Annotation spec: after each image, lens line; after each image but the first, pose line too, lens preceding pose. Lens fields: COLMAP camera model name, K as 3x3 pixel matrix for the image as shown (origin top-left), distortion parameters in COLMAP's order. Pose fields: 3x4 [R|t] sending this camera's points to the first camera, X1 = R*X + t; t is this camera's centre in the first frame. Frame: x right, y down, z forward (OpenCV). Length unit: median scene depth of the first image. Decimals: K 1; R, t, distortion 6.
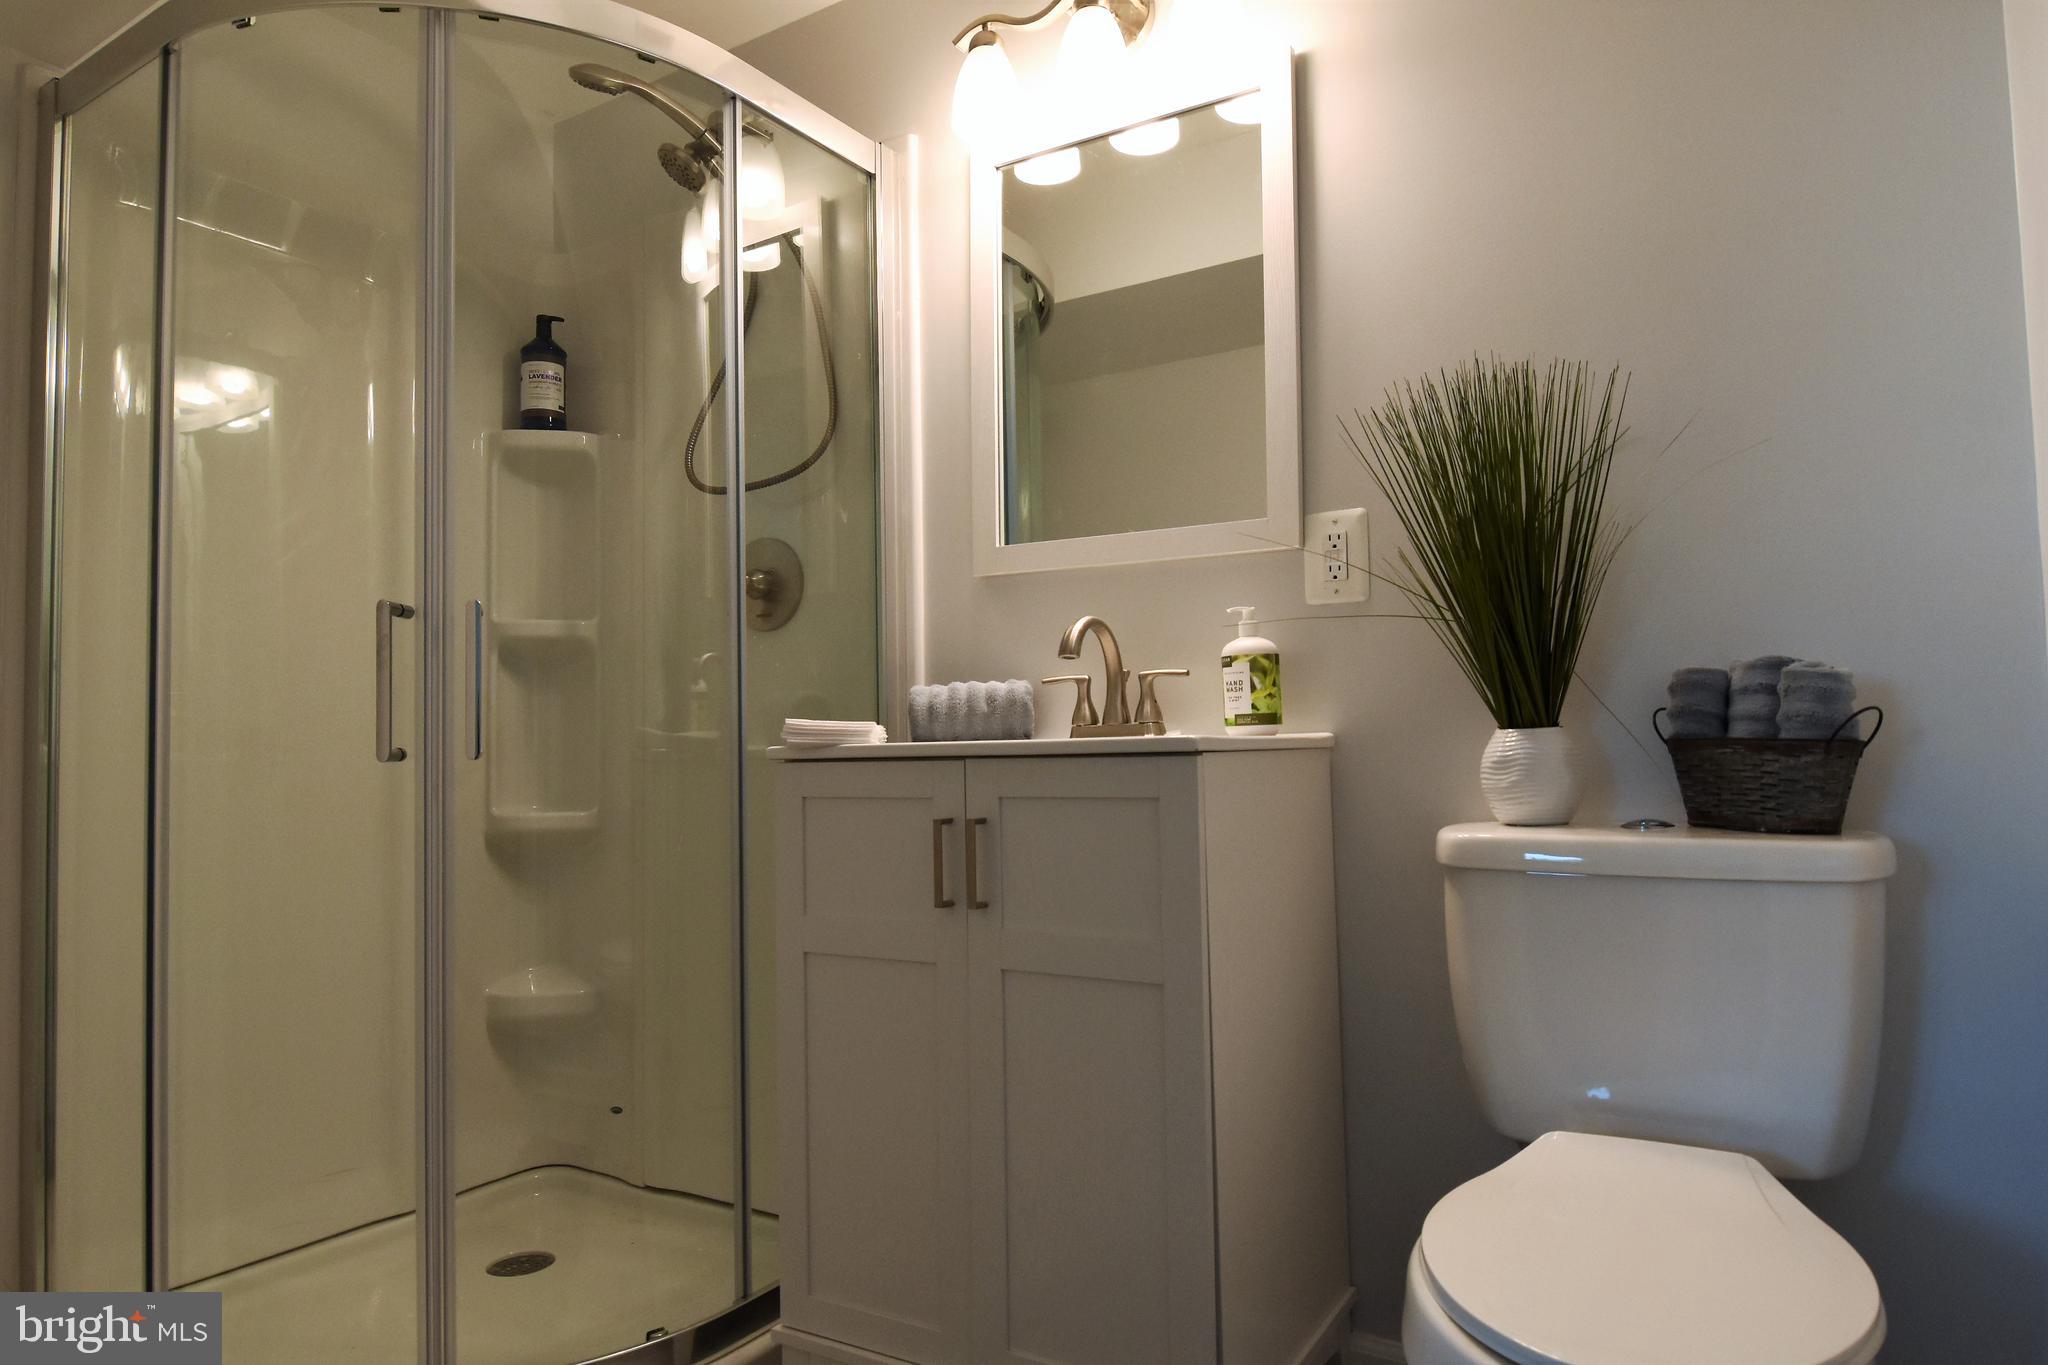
lens RADIAL K [[1235.2, 0, 1024.0], [0, 1235.2, 682.5], [0, 0, 1]] dist [-0.004414, -0.003541]
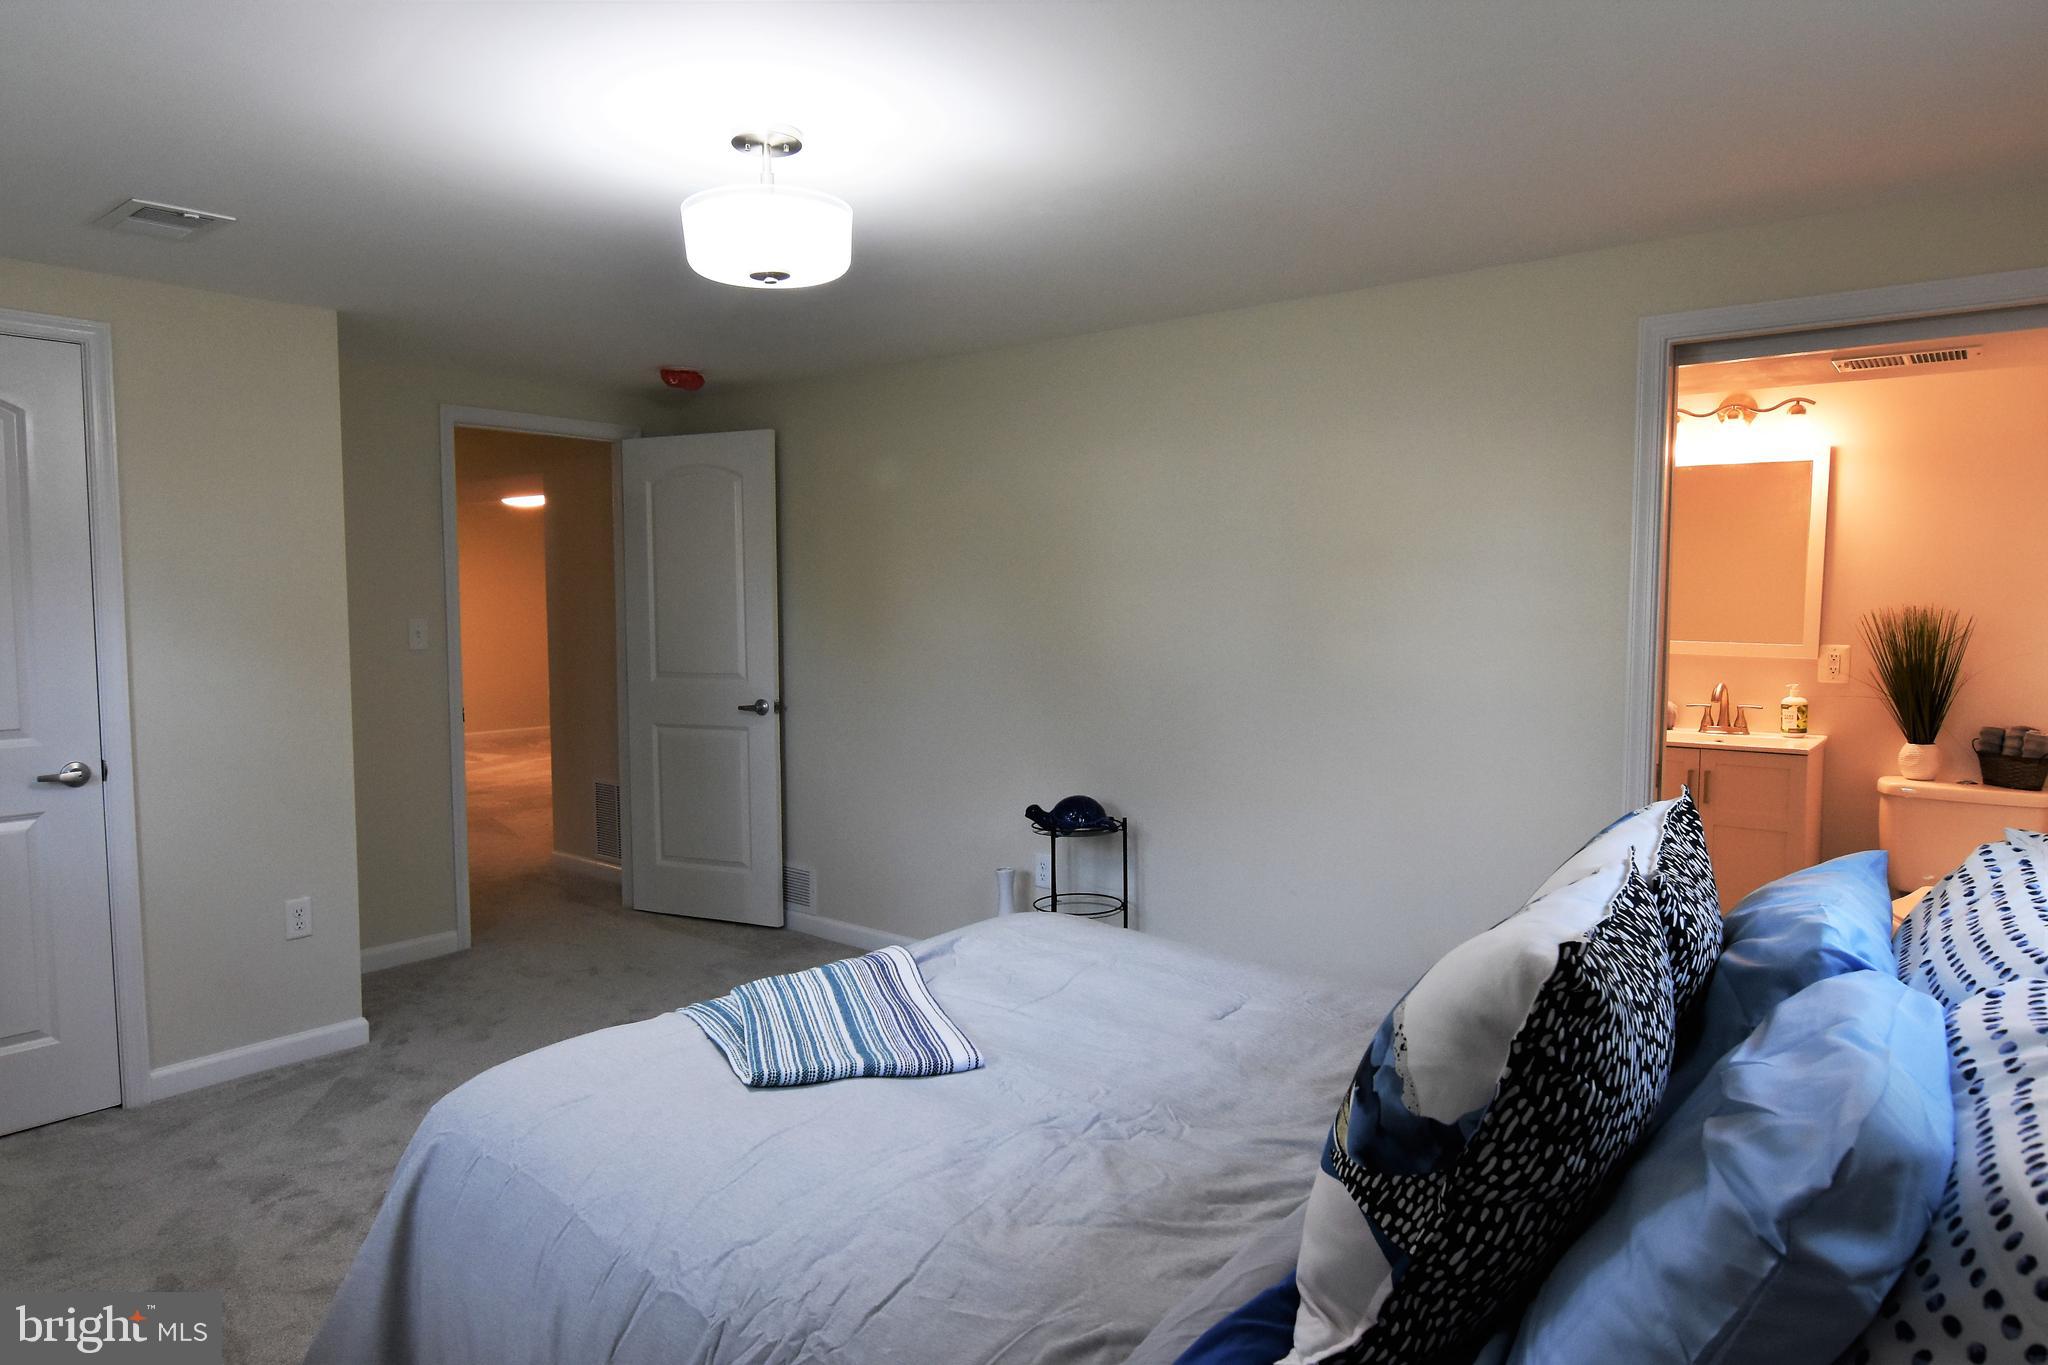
lens RADIAL K [[1235.2, 0, 1024.0], [0, 1235.2, 682.5], [0, 0, 1]] dist [-0.004414, -0.003541]
pose [[0.987985, 0.030079, -0.151592, -1.101958], [-0.011157, 0.992200, 0.124157, -0.401593], [0.154144, -0.120974, 0.980615, -1.885328]]
